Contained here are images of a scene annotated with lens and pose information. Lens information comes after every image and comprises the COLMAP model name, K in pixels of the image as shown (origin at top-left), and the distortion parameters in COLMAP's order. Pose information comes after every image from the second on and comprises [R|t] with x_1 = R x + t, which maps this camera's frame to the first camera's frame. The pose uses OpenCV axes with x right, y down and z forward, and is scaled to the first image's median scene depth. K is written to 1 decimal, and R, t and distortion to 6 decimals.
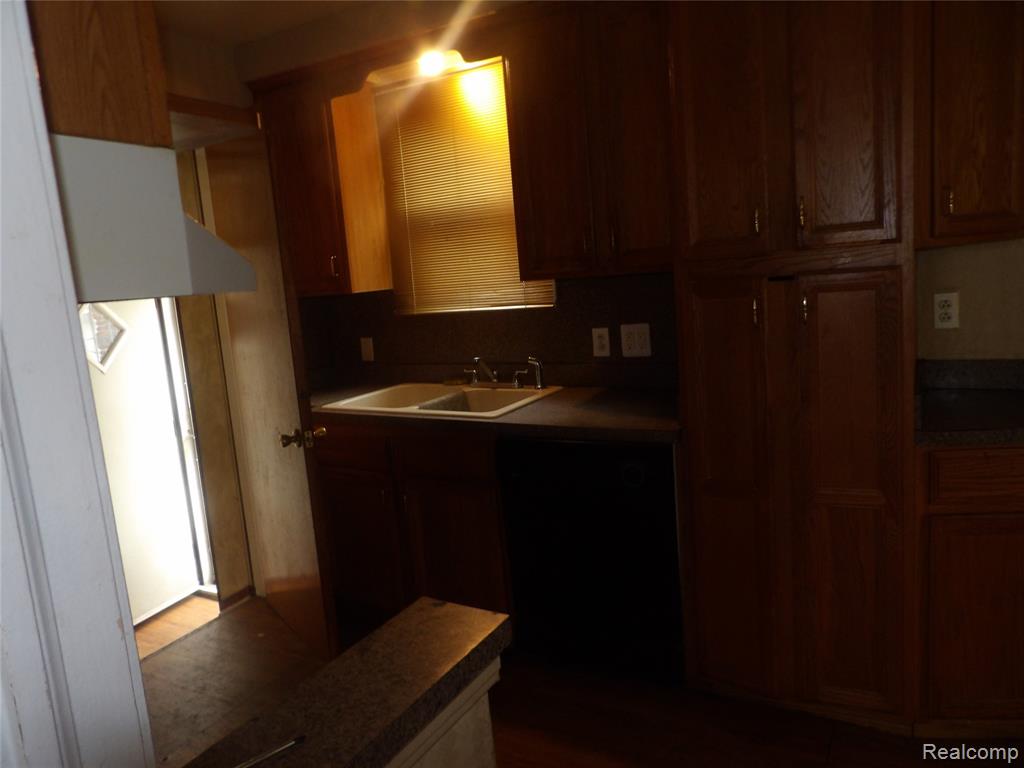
lens RADIAL K [[732.3, 0, 513.4], [0, 732.3, 379.7], [0, 0, 1]] dist [-0.036786, 0.048948]
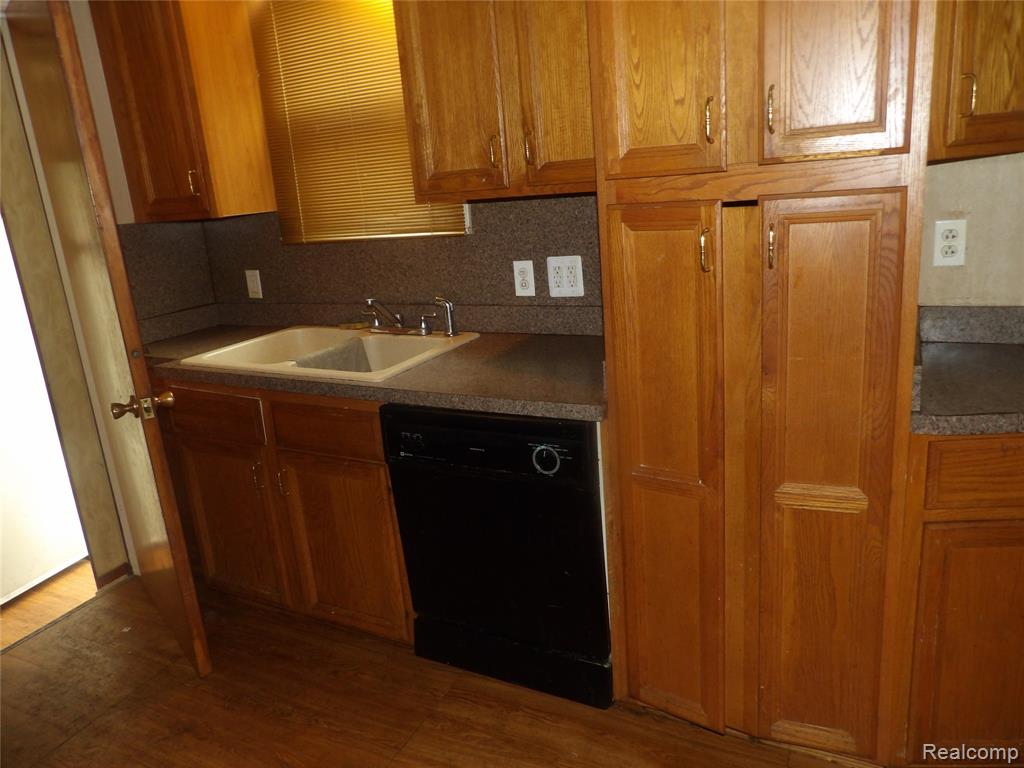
lens RADIAL K [[732.3, 0, 513.4], [0, 732.3, 379.7], [0, 0, 1]] dist [-0.036786, 0.048948]
pose [[0.999165, -0.010413, 0.039507, 0.084439], [0.005805, 0.993345, 0.115029, -0.037570], [-0.040442, -0.114703, 0.992576, 0.204574]]
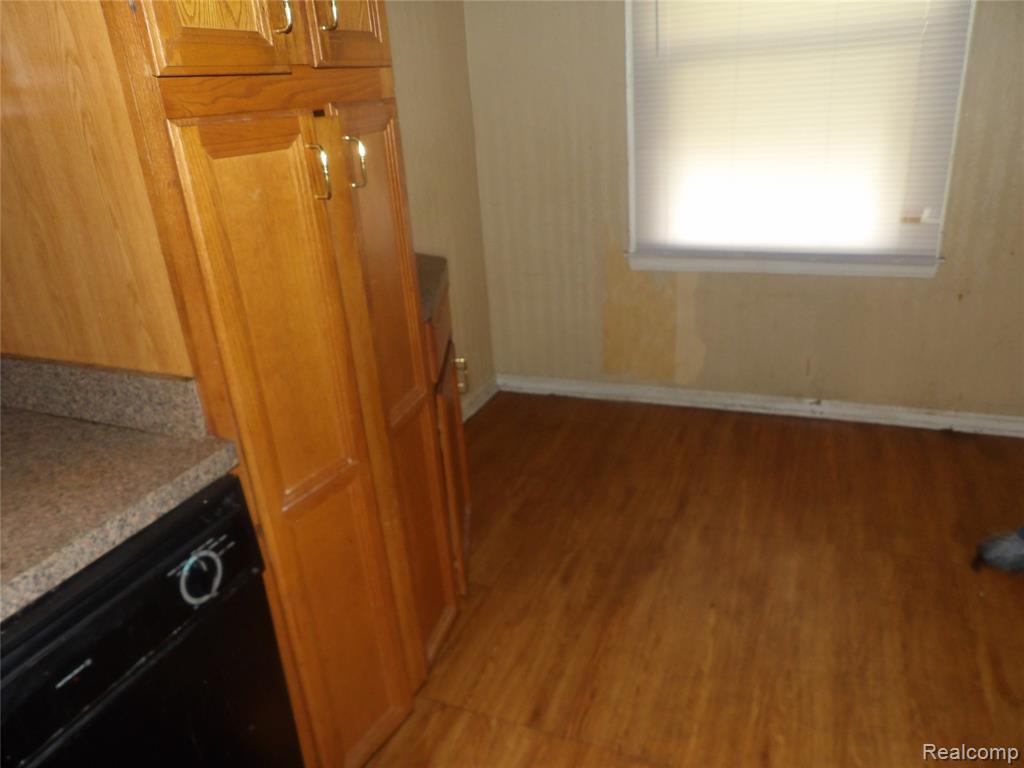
lens RADIAL K [[732.3, 0, 513.4], [0, 732.3, 379.7], [0, 0, 1]] dist [-0.036786, 0.048948]
pose [[-0.123714, -0.285594, 0.950332, -0.214541], [0.226937, 0.924166, 0.307273, -0.063061], [-0.966020, 0.253680, -0.049520, 0.697280]]
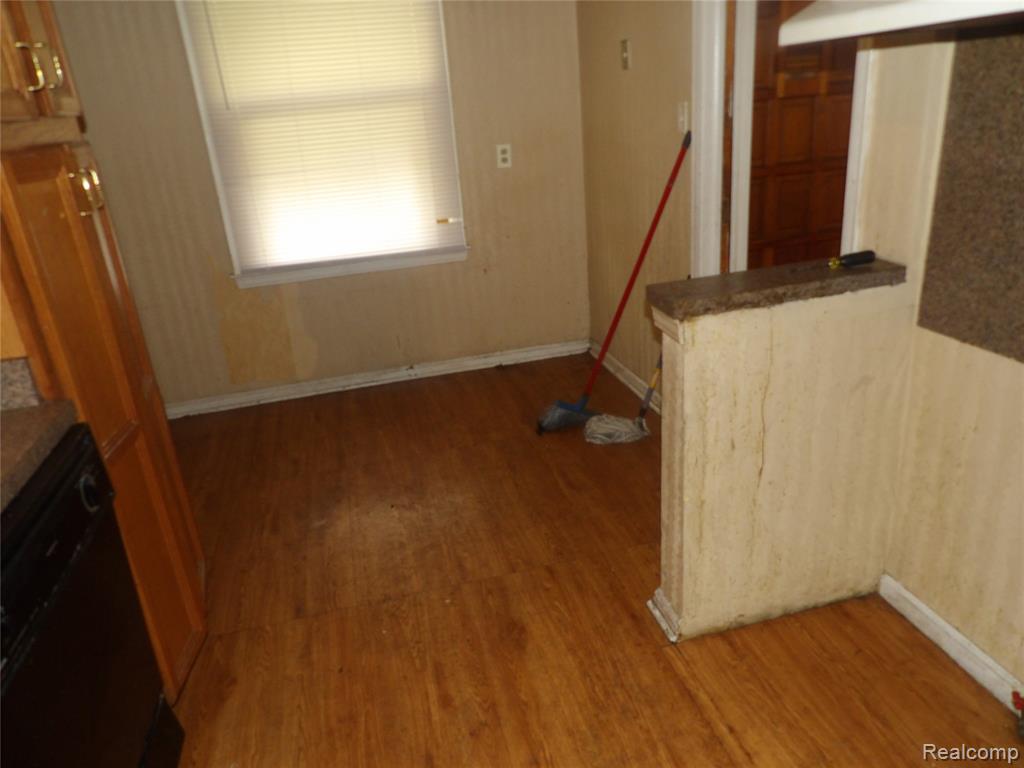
lens RADIAL K [[732.3, 0, 513.4], [0, 732.3, 379.7], [0, 0, 1]] dist [-0.036786, 0.048948]
pose [[-0.682887, -0.136578, 0.717644, -0.416972], [0.237049, 0.887782, 0.394525, -0.086990], [-0.690995, 0.439533, -0.573879, 0.916677]]
